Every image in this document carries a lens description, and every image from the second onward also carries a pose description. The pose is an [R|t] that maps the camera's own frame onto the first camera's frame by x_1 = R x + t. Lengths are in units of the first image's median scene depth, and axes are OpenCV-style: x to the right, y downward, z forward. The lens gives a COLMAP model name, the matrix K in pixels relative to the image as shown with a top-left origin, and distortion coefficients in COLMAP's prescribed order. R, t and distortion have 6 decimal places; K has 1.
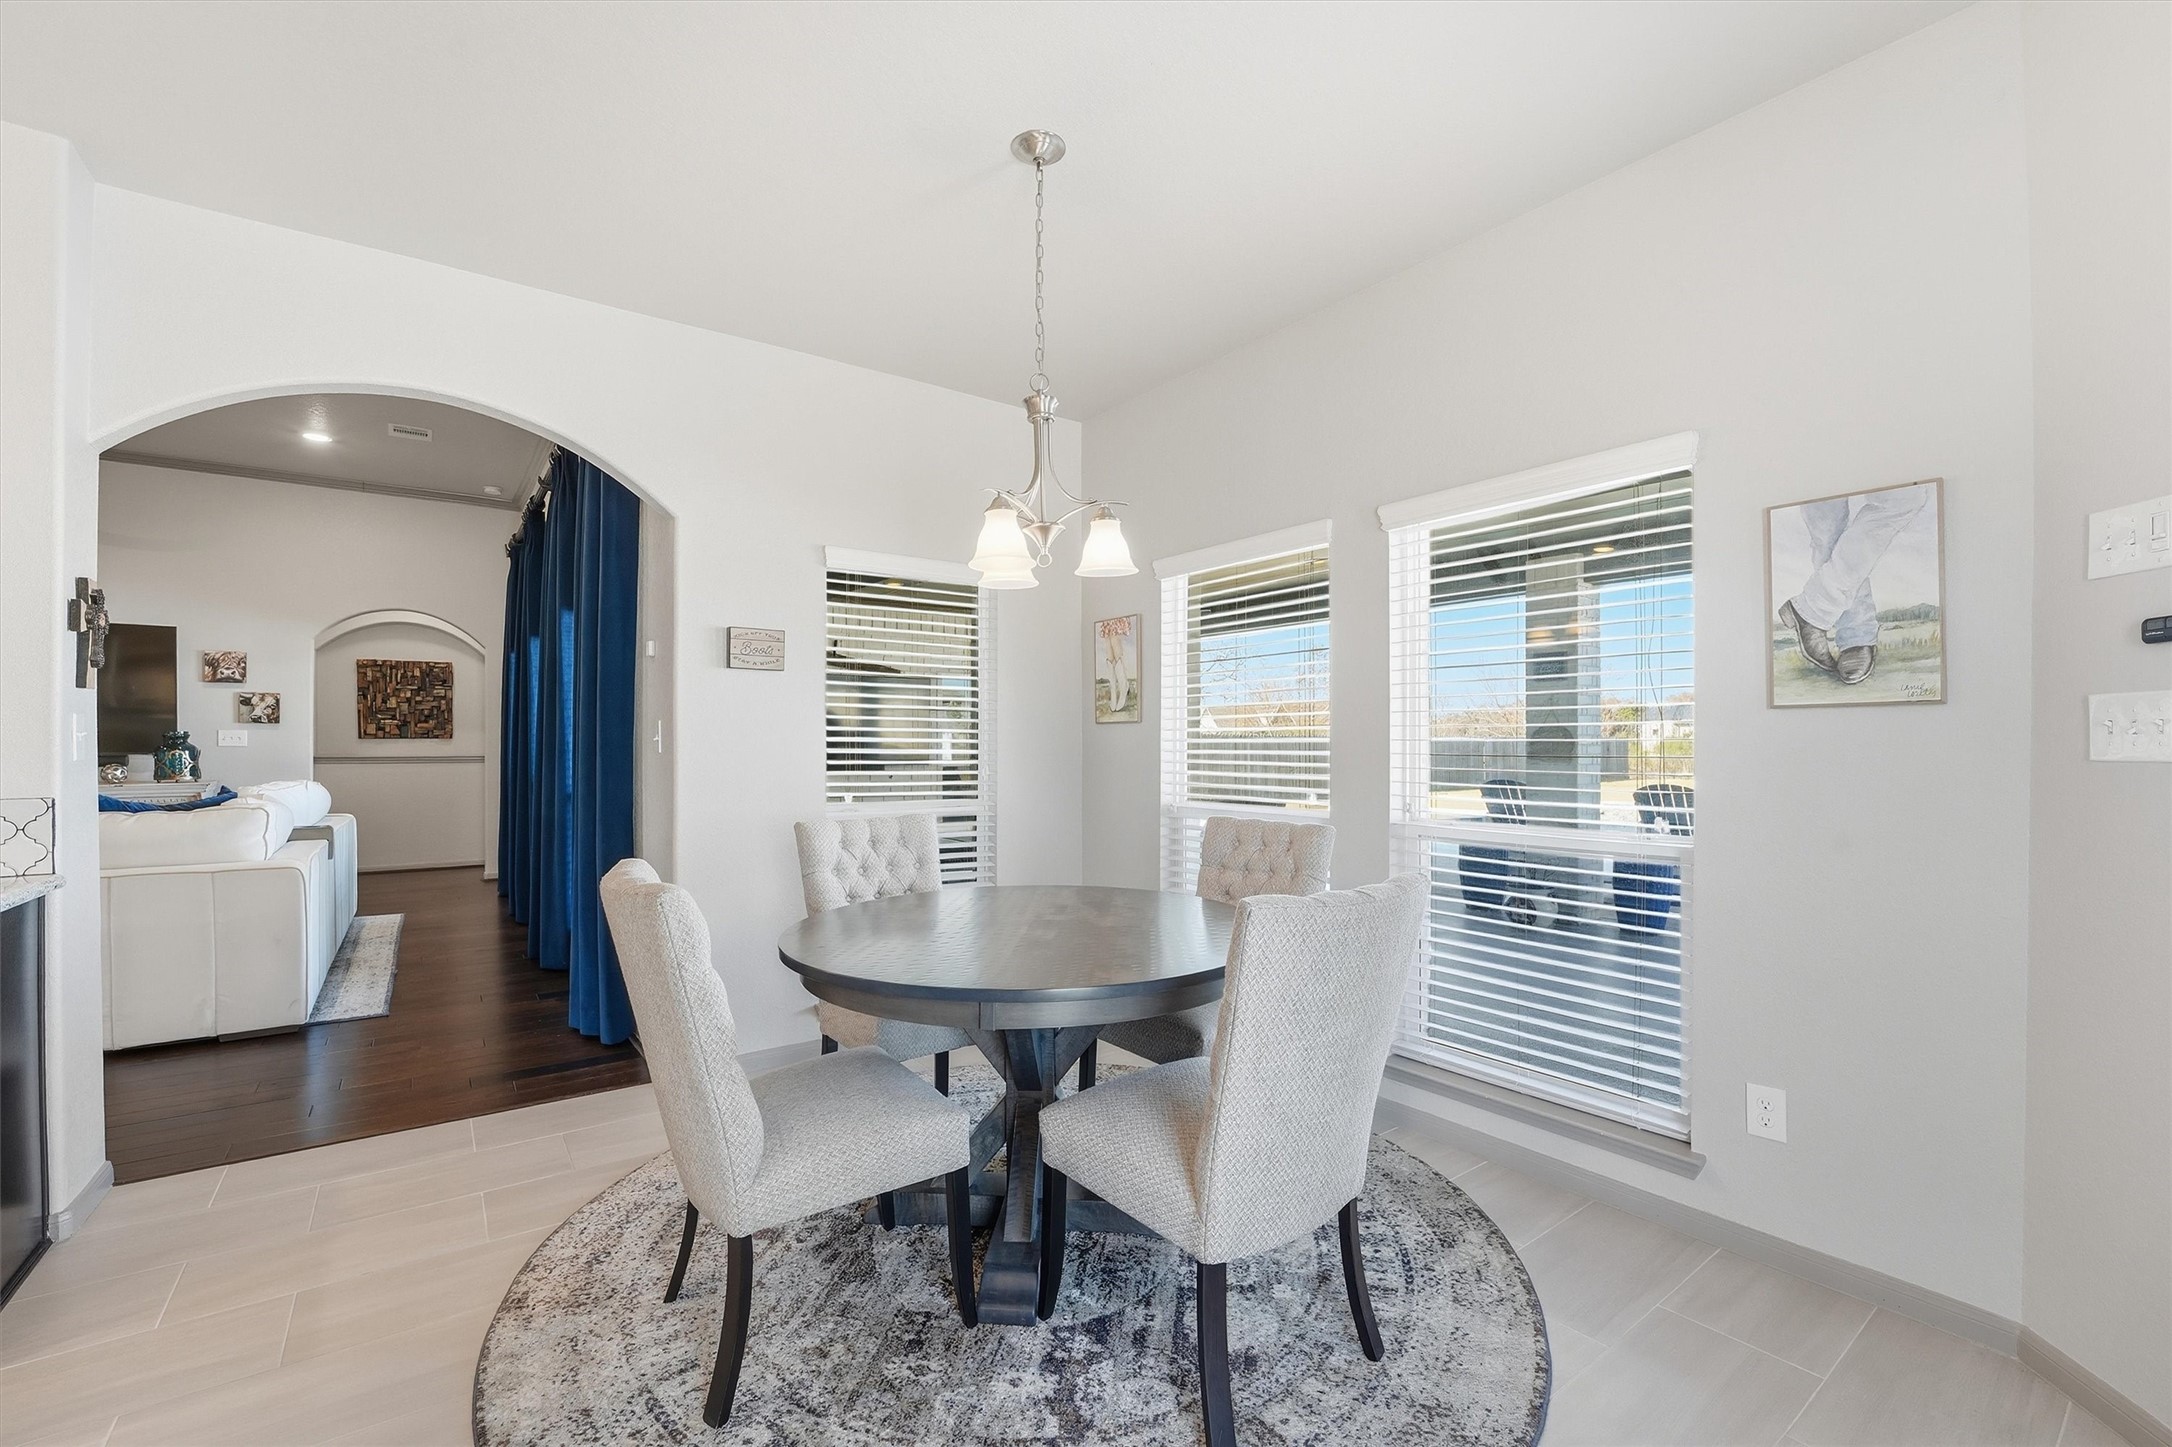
lens RADIAL K [[883.4, 0, 1062.6], [0, 883.4, 735.5], [0, 0, 1]] dist [-0.022613, 0.002379]
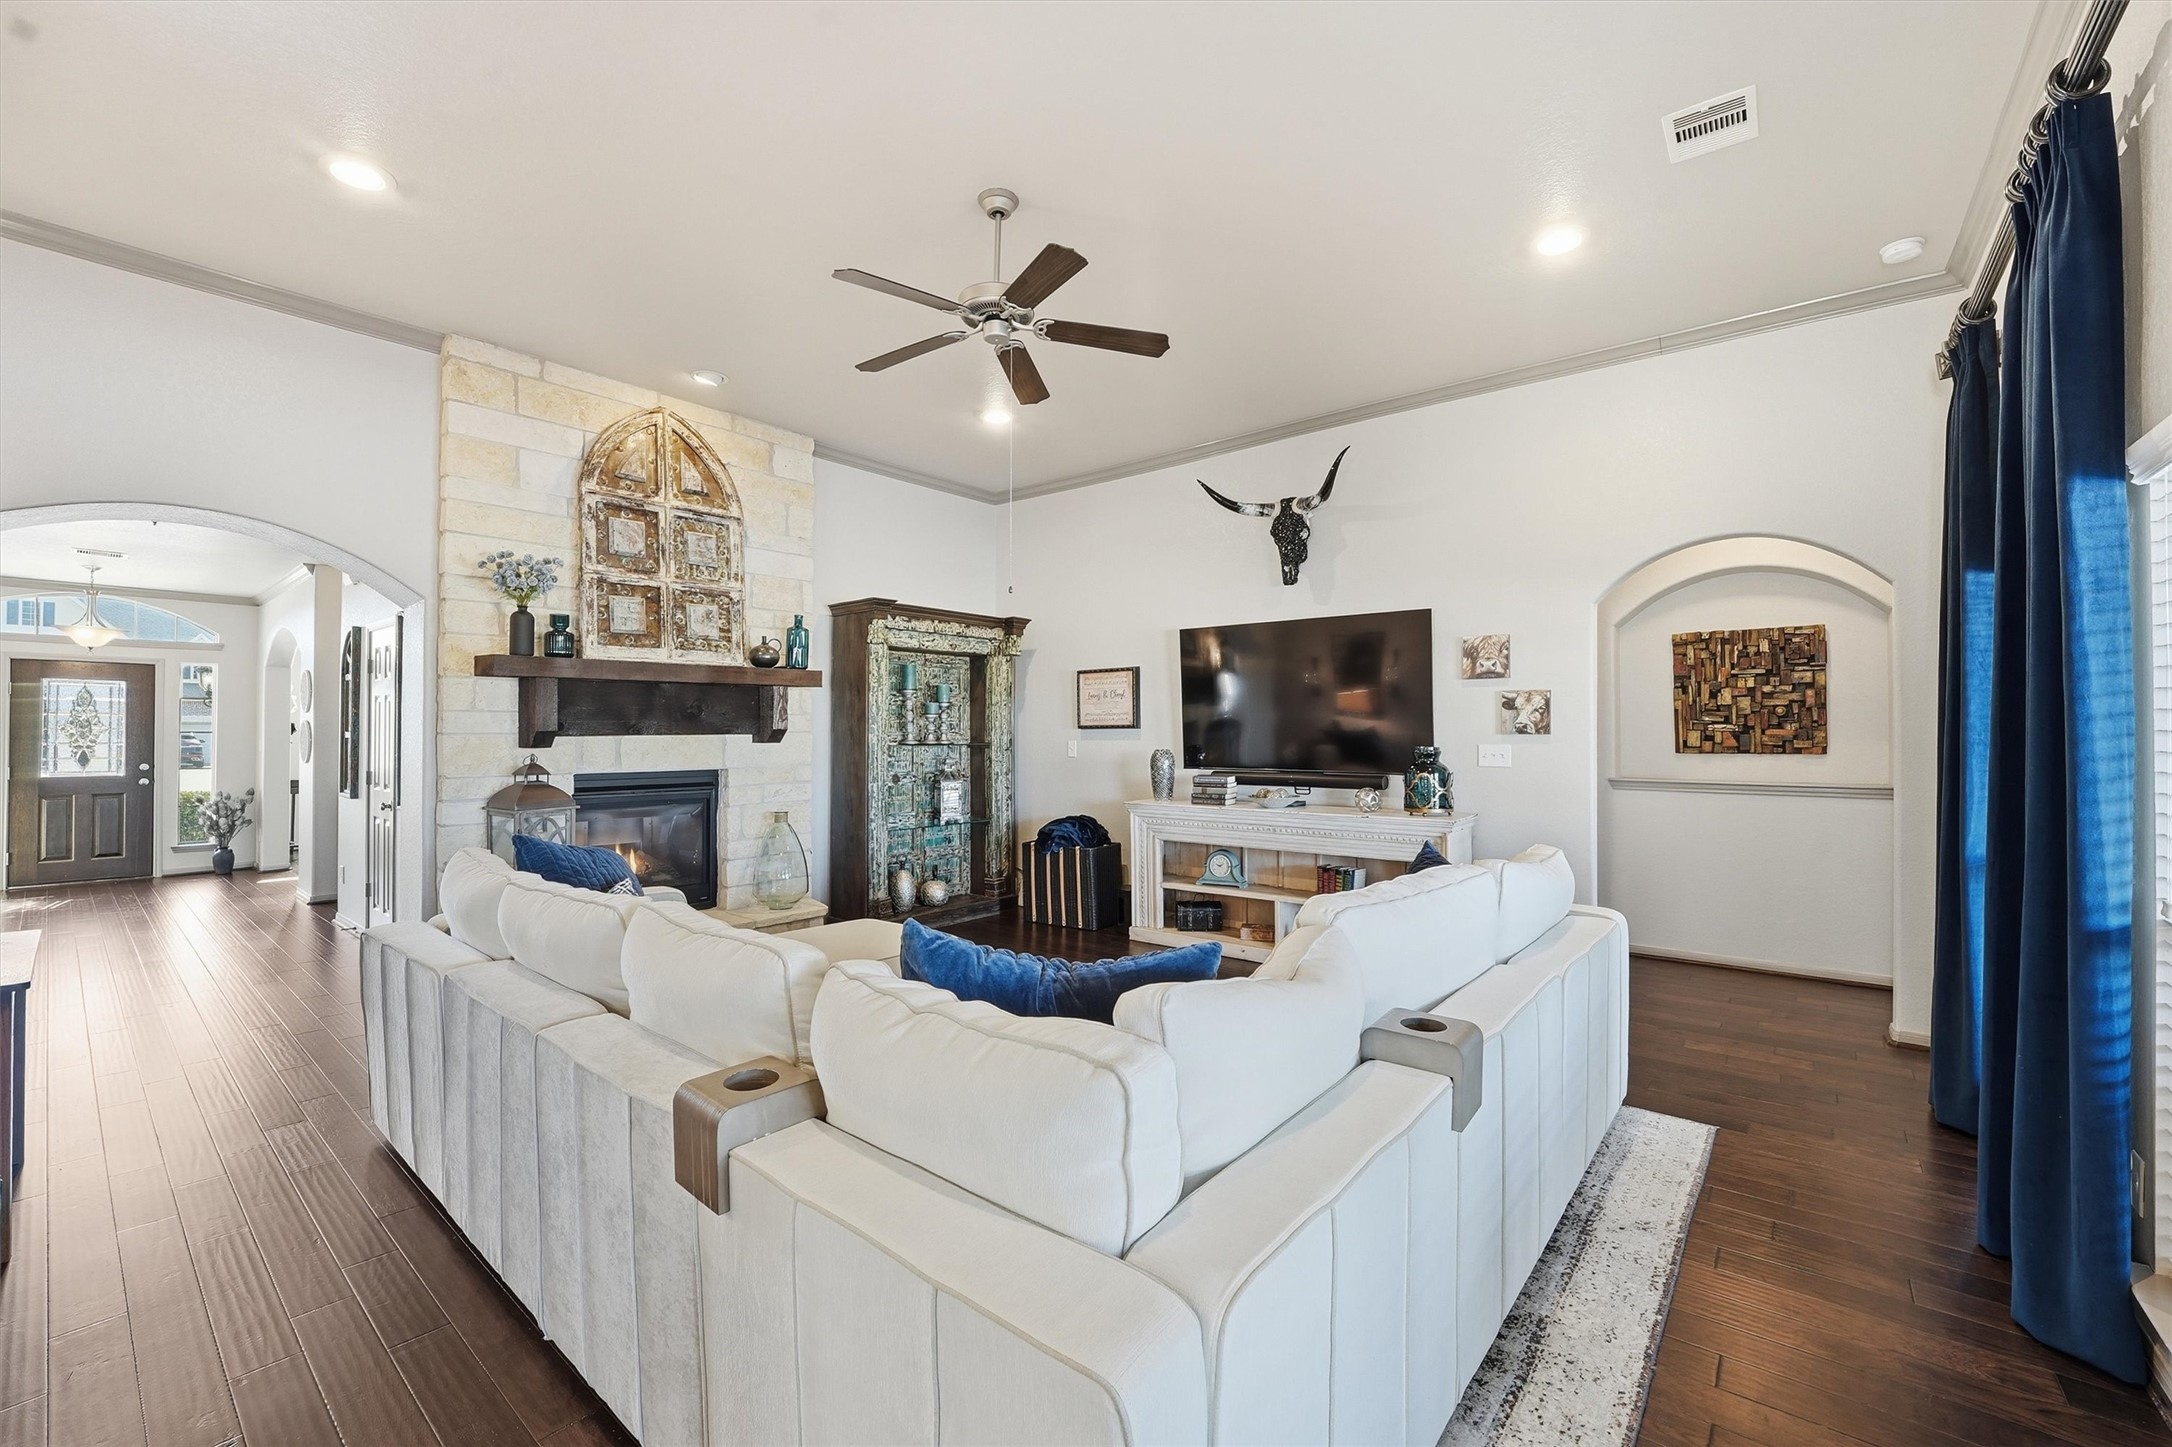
lens RADIAL K [[883.4, 0, 1072.7], [0, 883.4, 723.9], [0, 0, 1]] dist [-0.022613, 0.002379]
pose [[0.240936, -0.010276, -0.970487, -0.290082], [0.003977, 0.999946, -0.009601, -0.015084], [0.970533, -0.001547, 0.240964, 0.420435]]
